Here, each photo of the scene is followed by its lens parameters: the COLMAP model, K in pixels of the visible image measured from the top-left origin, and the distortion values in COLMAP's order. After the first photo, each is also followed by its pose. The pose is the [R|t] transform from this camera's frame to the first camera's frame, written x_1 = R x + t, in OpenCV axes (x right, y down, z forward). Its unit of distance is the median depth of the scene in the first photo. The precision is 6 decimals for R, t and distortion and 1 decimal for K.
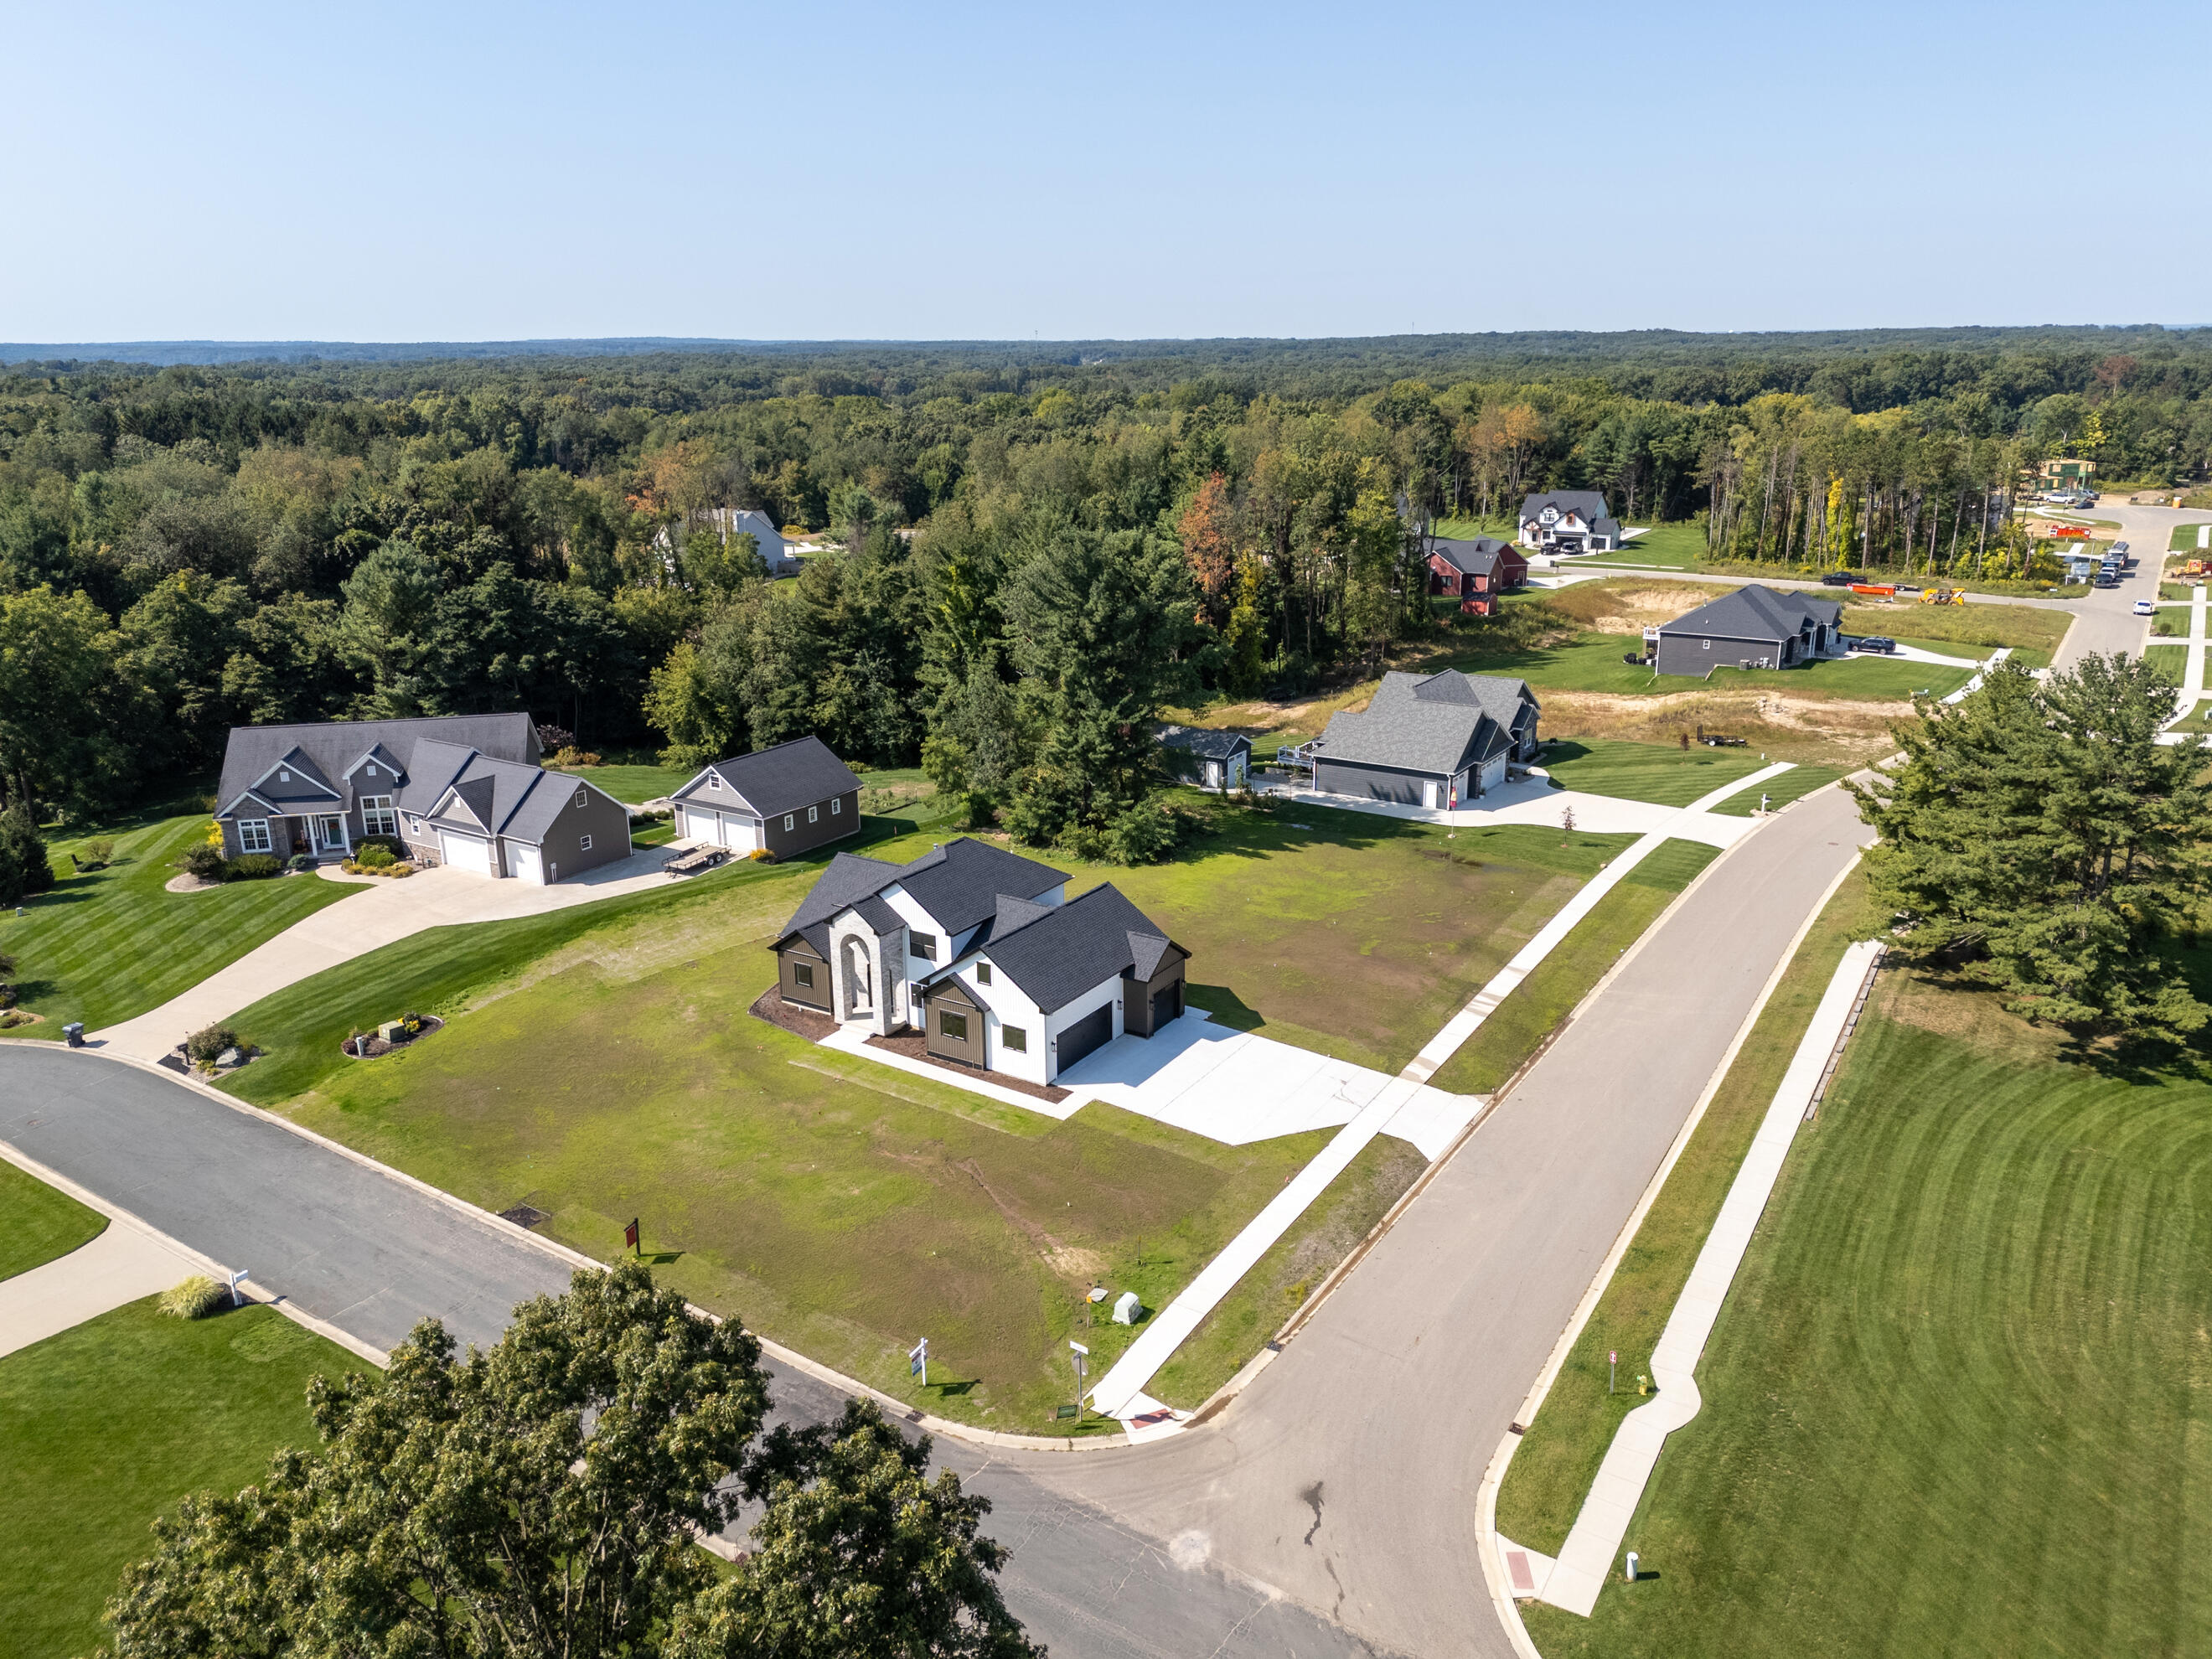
lens RADIAL K [[1623.2, 0, 1106.0], [0, 1623.2, 829.5], [0, 0, 1]] dist [0.085014, -0.093965]
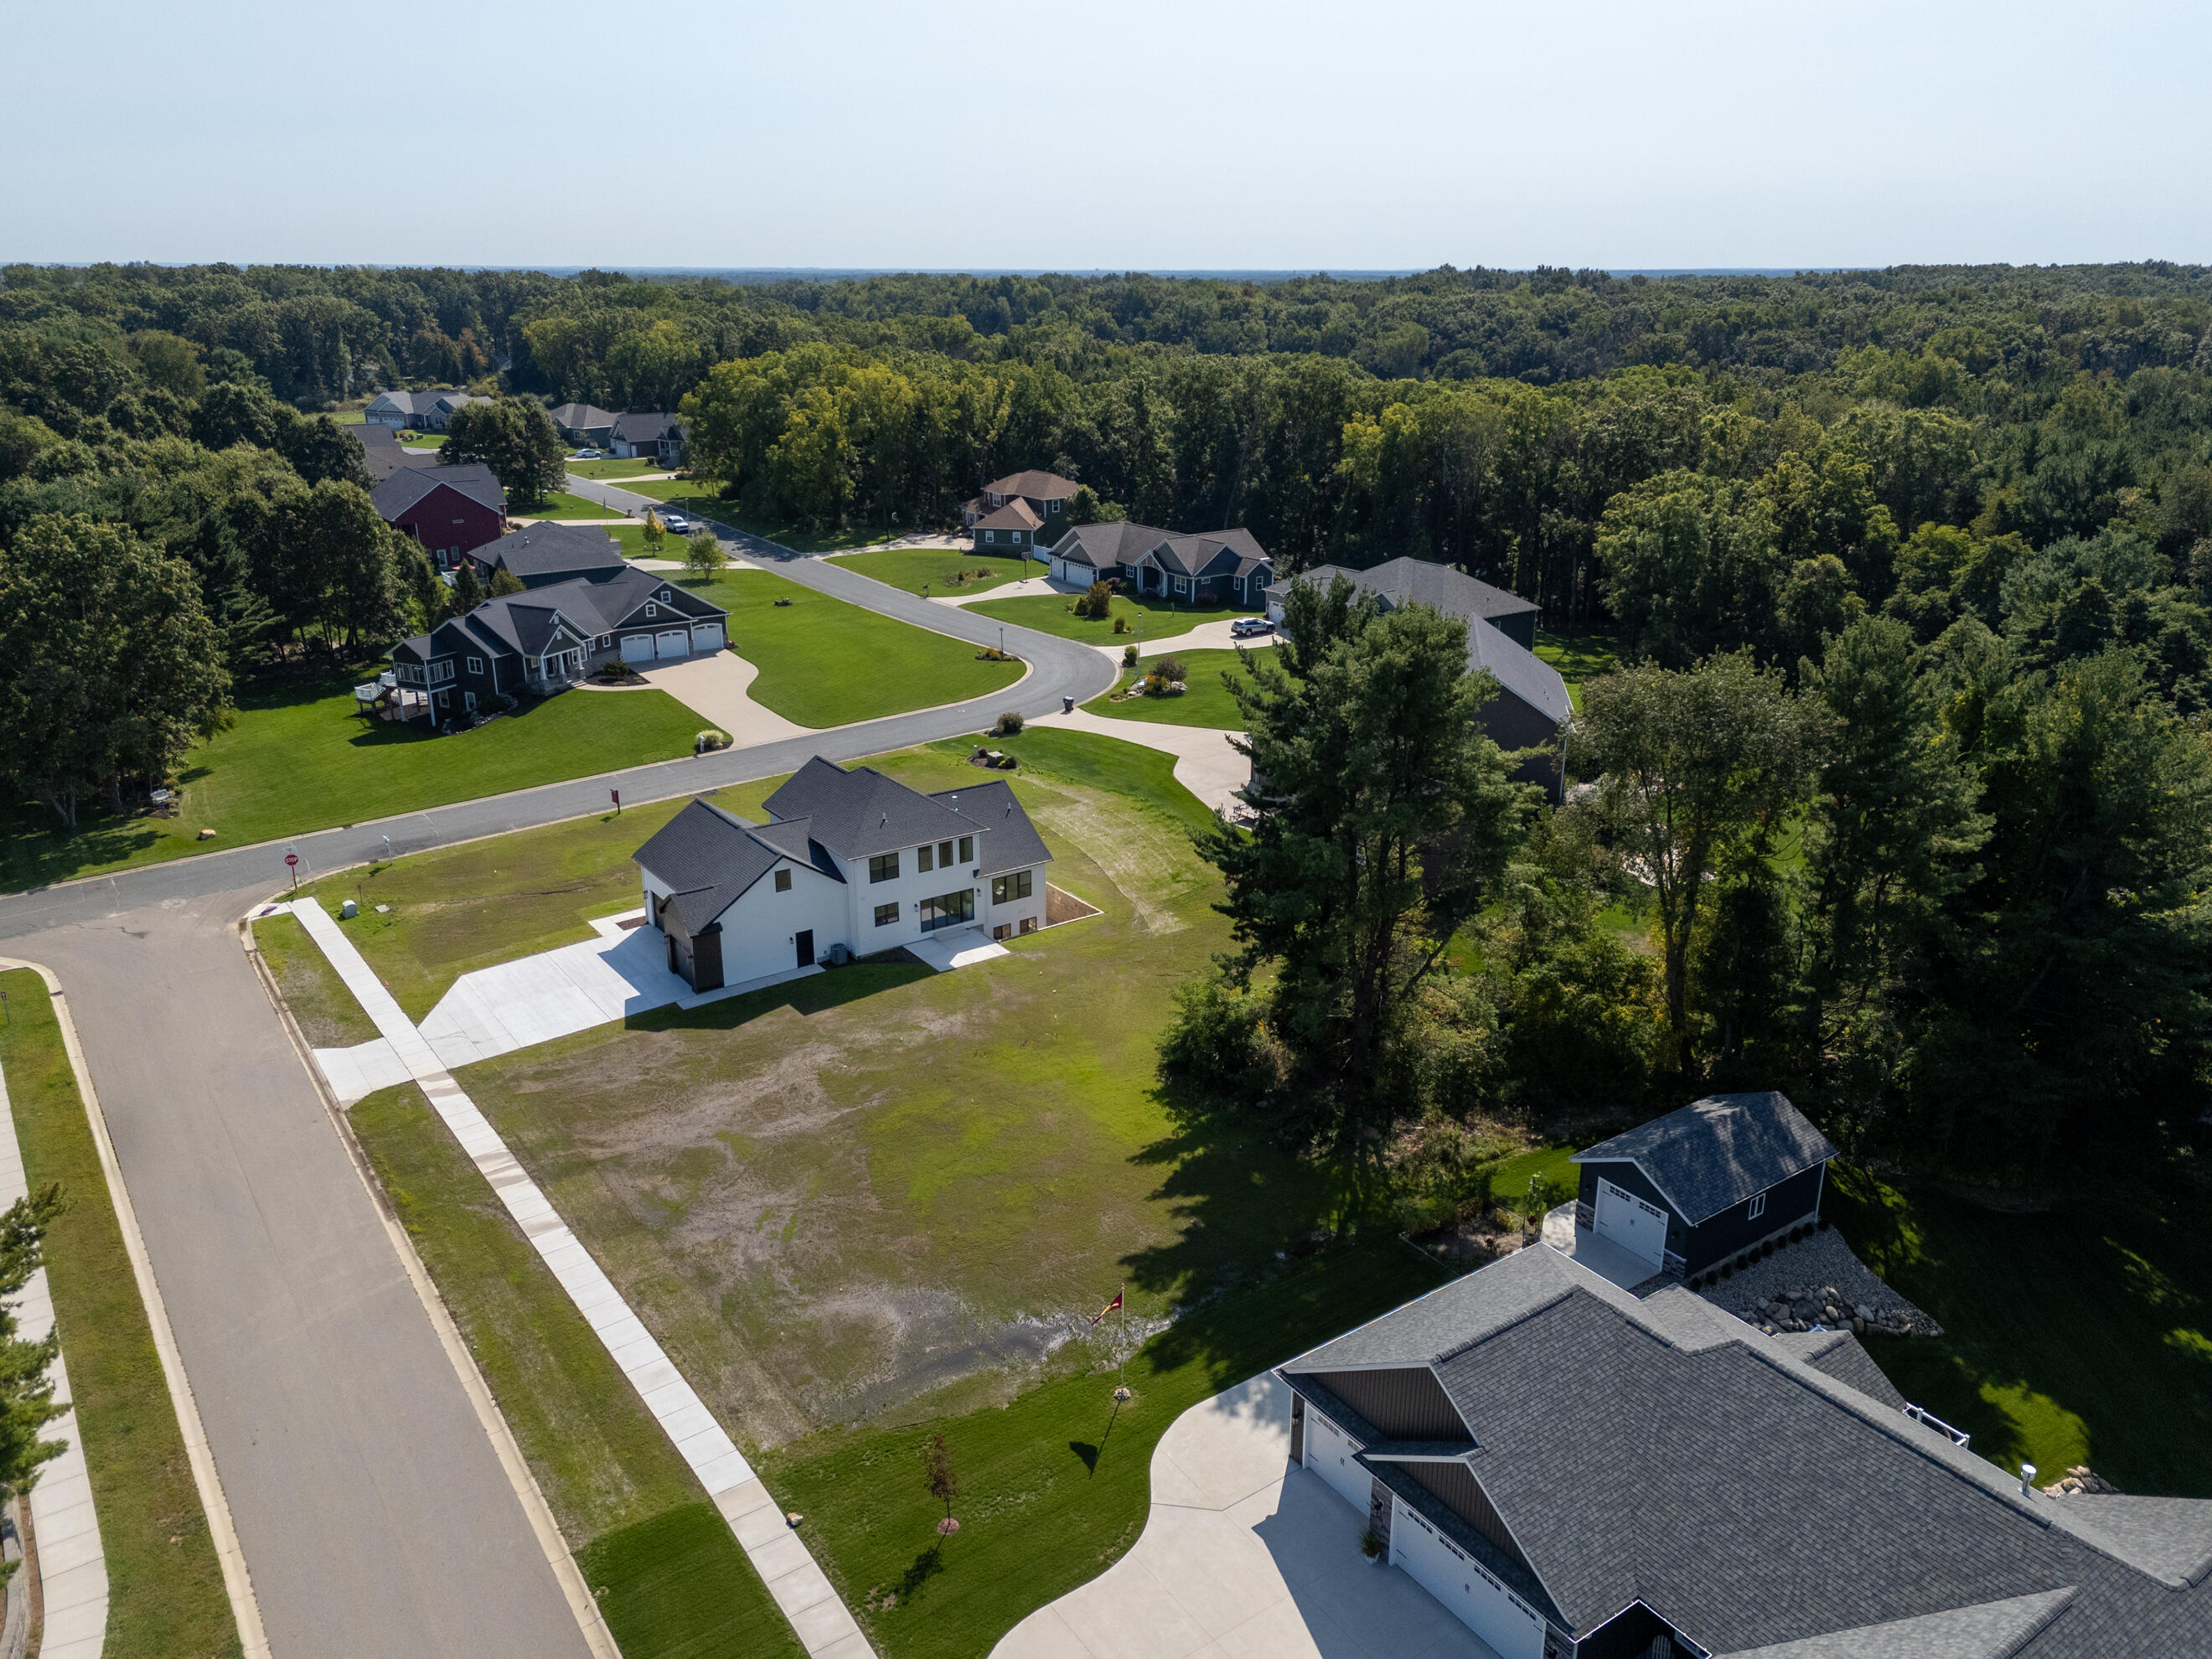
lens RADIAL K [[1623.2, 0, 1106.0], [0, 1623.2, 829.5], [0, 0, 1]] dist [0.085014, -0.093965]
pose [[-0.377503, 0.309428, -0.872781, 0.643368], [-0.270311, 0.864646, 0.423461, -0.370748], [0.885677, 0.395780, -0.242765, 1.189494]]
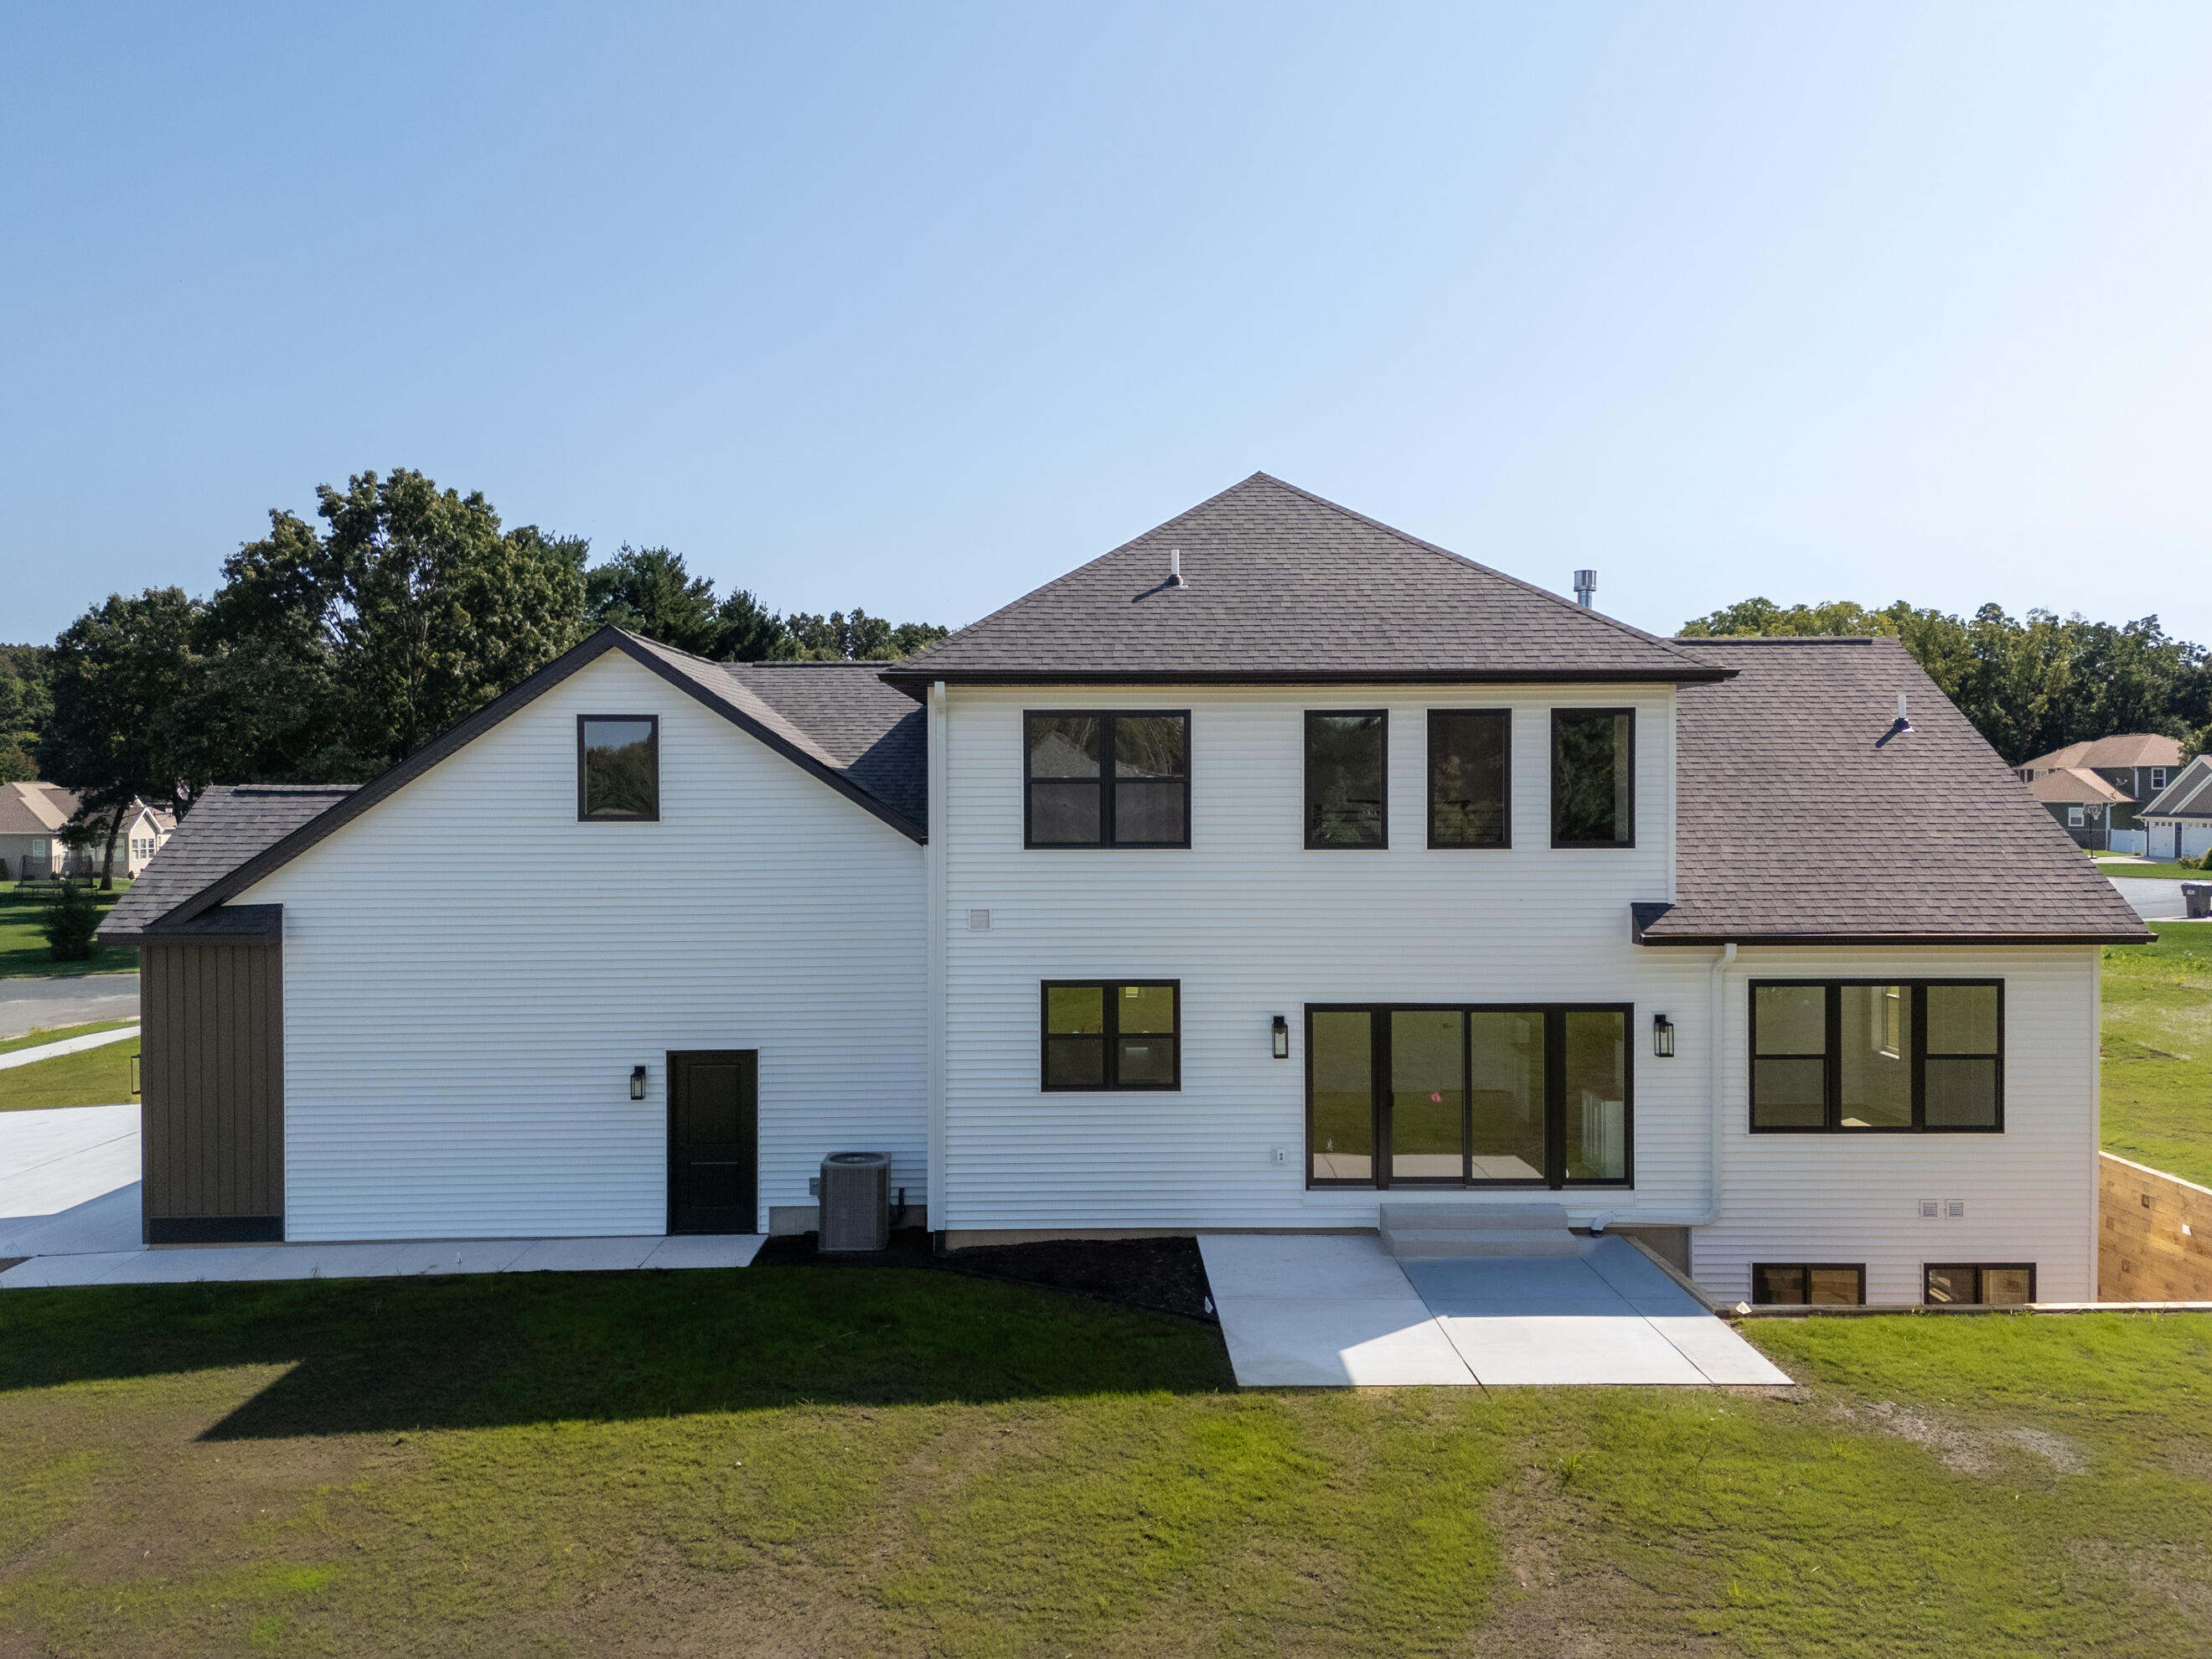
lens RADIAL K [[1623.2, 0, 1106.0], [0, 1623.2, 829.5], [0, 0, 1]] dist [0.085014, -0.093965]
pose [[-0.830974, 0.025830, -0.555712, 0.051819], [-0.153497, 0.949499, 0.273662, -0.007446], [0.534716, 0.312706, -0.785044, 1.021937]]
